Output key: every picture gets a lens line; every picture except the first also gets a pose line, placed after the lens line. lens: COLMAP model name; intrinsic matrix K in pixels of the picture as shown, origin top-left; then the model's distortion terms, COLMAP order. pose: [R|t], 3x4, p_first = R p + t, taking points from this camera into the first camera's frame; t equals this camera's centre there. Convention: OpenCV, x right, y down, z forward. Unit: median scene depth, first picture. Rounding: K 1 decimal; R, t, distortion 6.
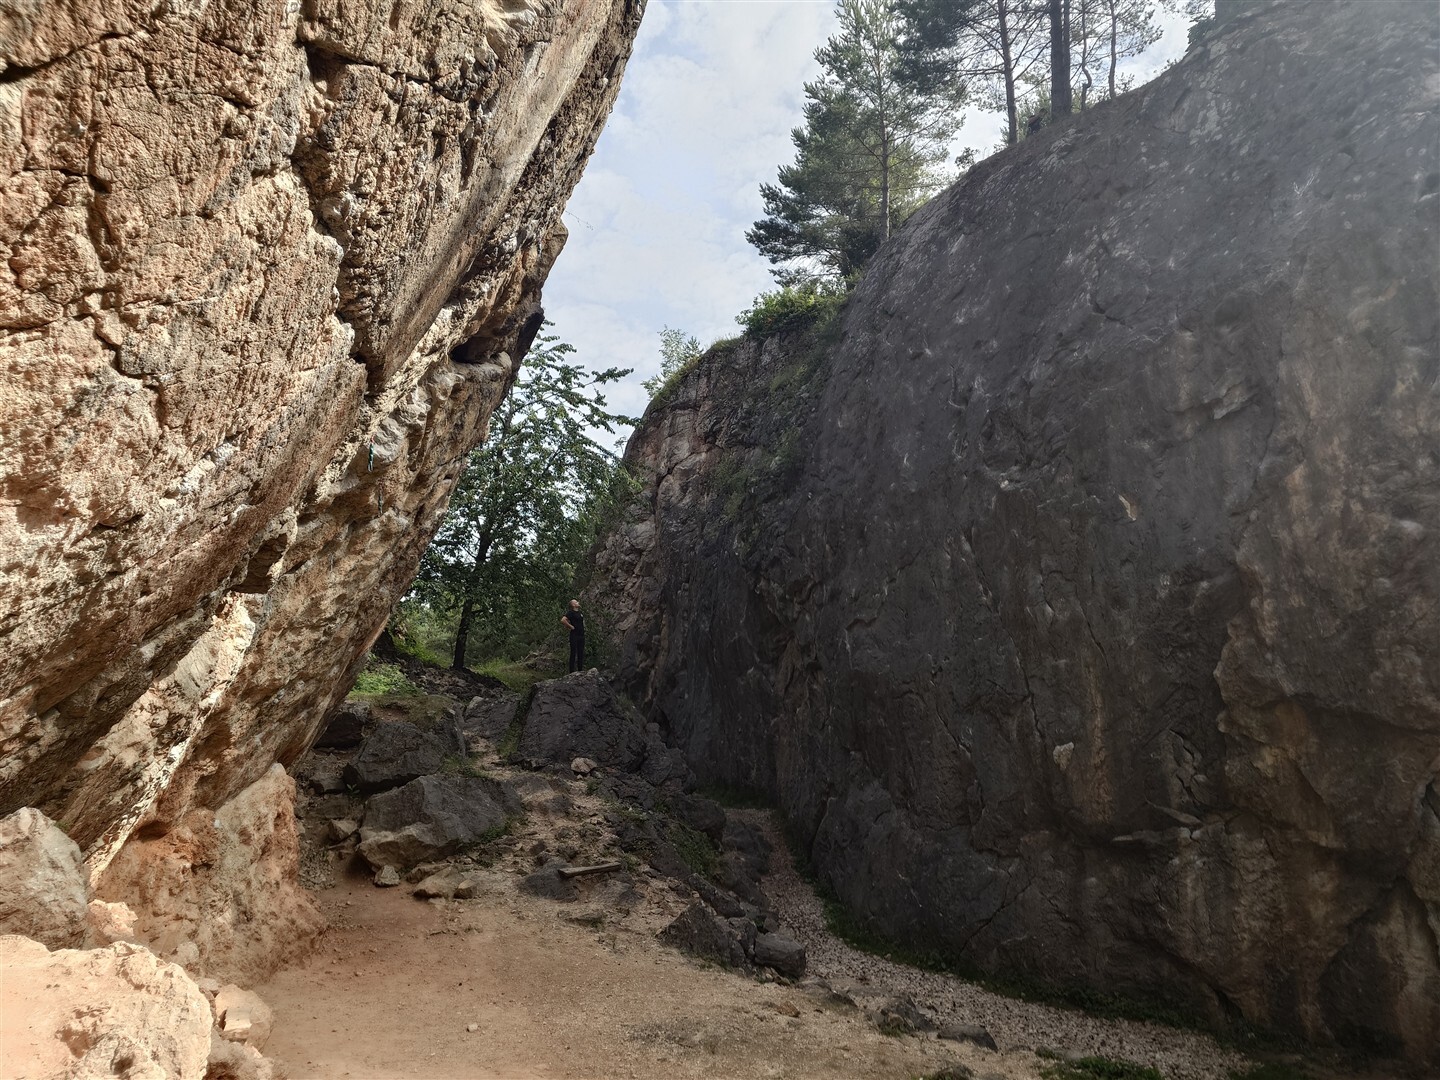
lens RADIAL K [[1070.0, 0, 752.2], [0, 1070.0, 555.4], [0, 0, 1]] dist [-0.001532, -0.000143]
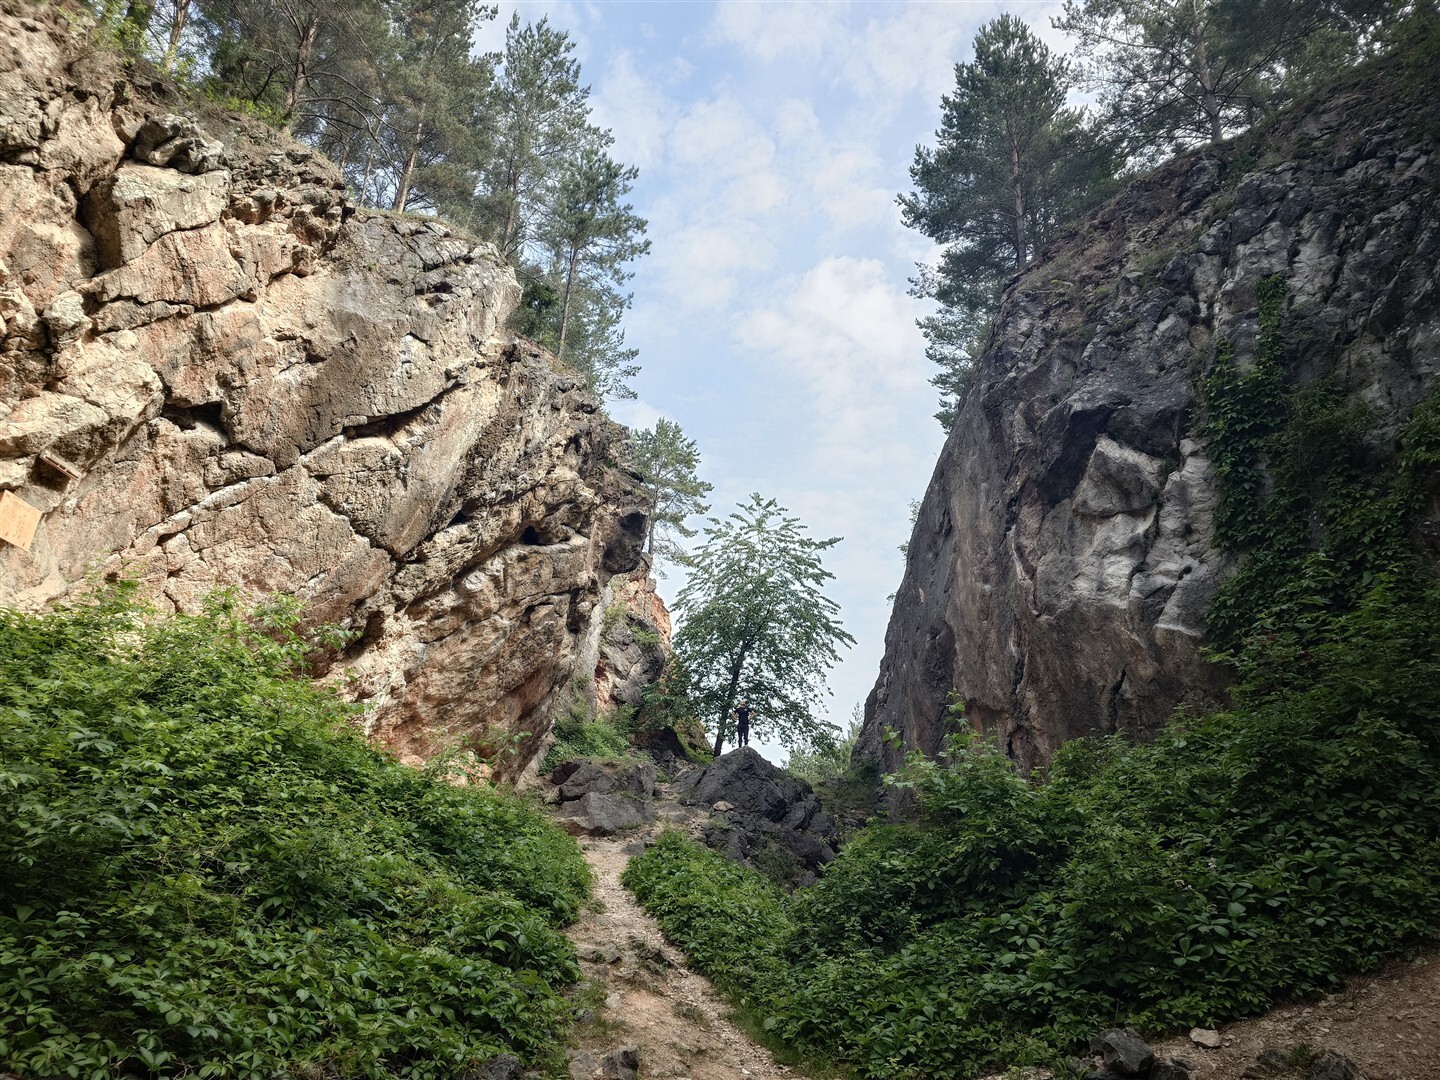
lens RADIAL K [[1126.7, 0, 721.3], [0, 1126.7, 539.6], [0, 0, 1]] dist [0.001547, 0.000326]
pose [[0.884750, -0.096251, -0.456019, 0.726496], [0.013568, 0.983347, -0.181231, 0.145523], [0.465869, 0.154157, 0.871322, -0.506669]]
